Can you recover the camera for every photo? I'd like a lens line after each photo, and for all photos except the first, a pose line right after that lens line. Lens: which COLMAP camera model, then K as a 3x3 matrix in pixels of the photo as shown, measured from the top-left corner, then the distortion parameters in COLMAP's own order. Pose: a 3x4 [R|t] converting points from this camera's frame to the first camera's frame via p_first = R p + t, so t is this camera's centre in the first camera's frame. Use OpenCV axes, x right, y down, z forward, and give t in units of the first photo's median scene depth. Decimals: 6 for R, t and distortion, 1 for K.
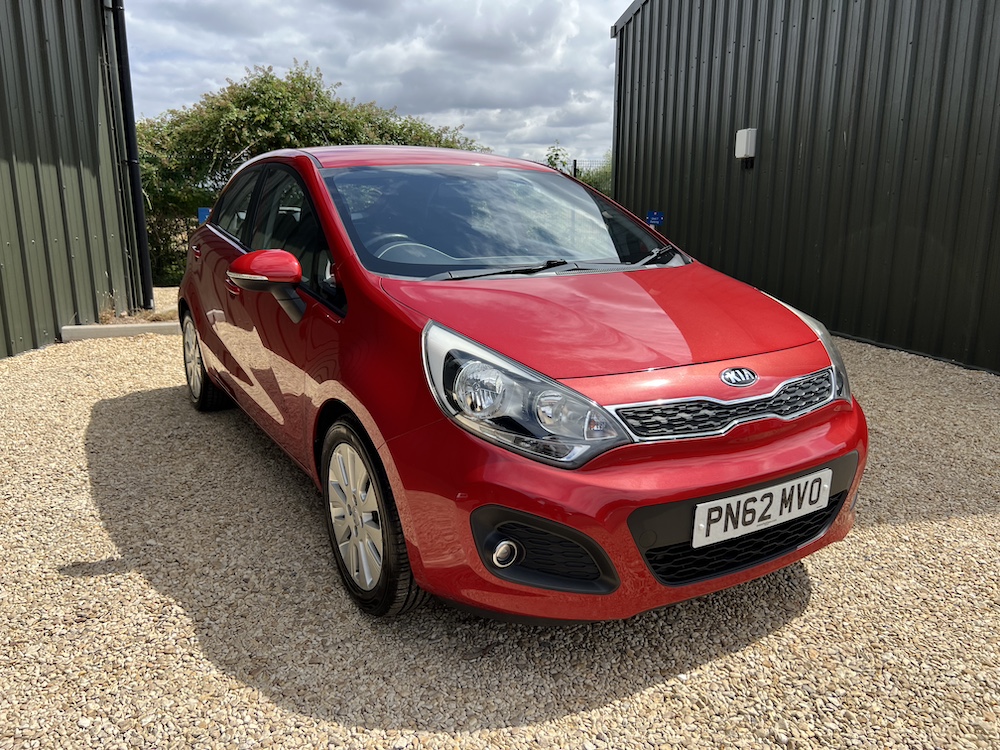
lens RADIAL K [[771.9, 0, 523.6], [0, 771.9, 394.9], [0, 0, 1]] dist [0.028270, -0.037915]
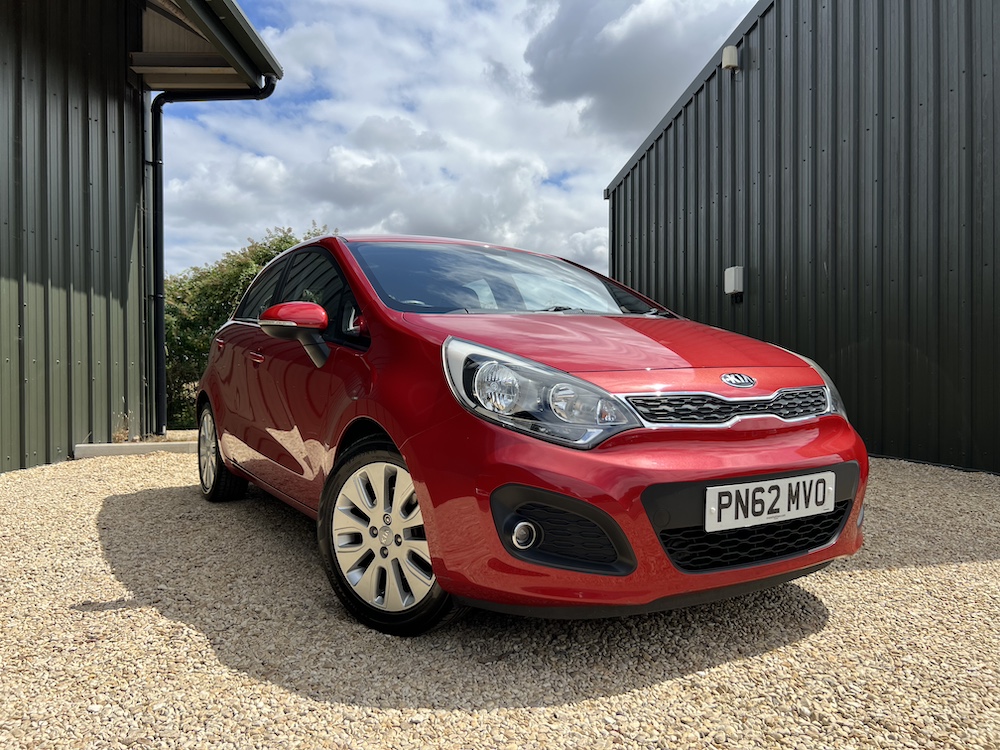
lens RADIAL K [[771.9, 0, 527.6], [0, 771.9, 393.1], [0, 0, 1]] dist [0.028270, -0.037915]
pose [[0.999937, -0.010128, 0.004748, -0.014655], [0.010908, 0.976947, -0.213202, 0.177787], [-0.002479, 0.213240, 0.976997, -0.029378]]
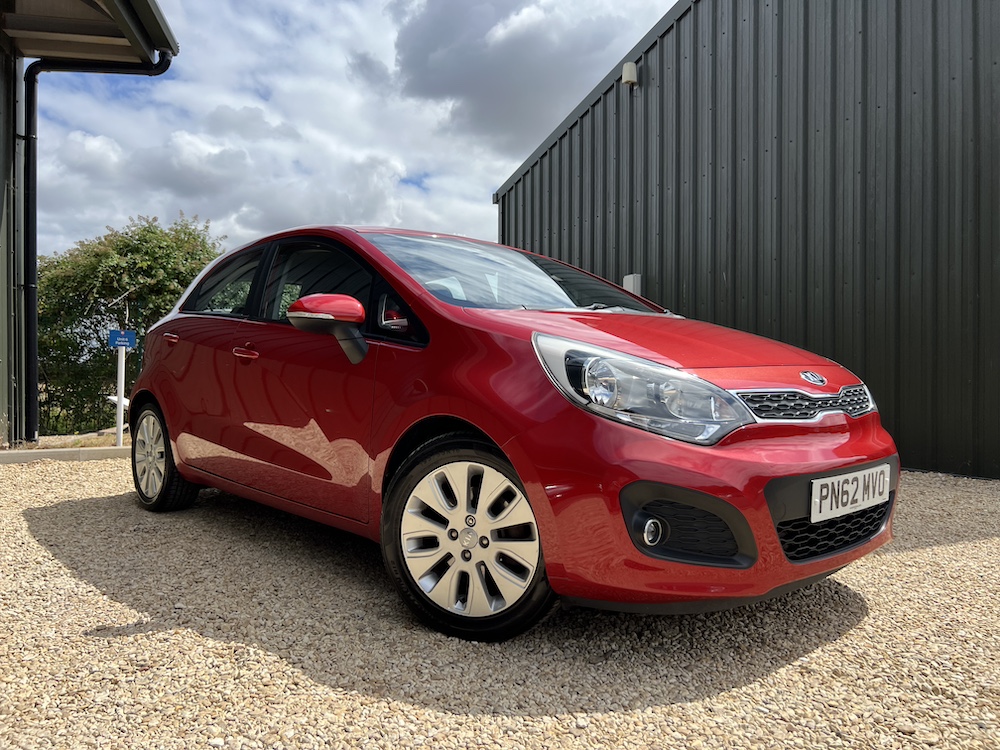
lens RADIAL K [[771.9, 0, 531.9], [0, 771.9, 388.4], [0, 0, 1]] dist [0.028270, -0.037915]
pose [[0.979471, -0.007438, 0.201449, -0.282100], [0.052077, 0.974734, -0.217215, 0.174157], [-0.194743, 0.223246, 0.955111, 0.009517]]
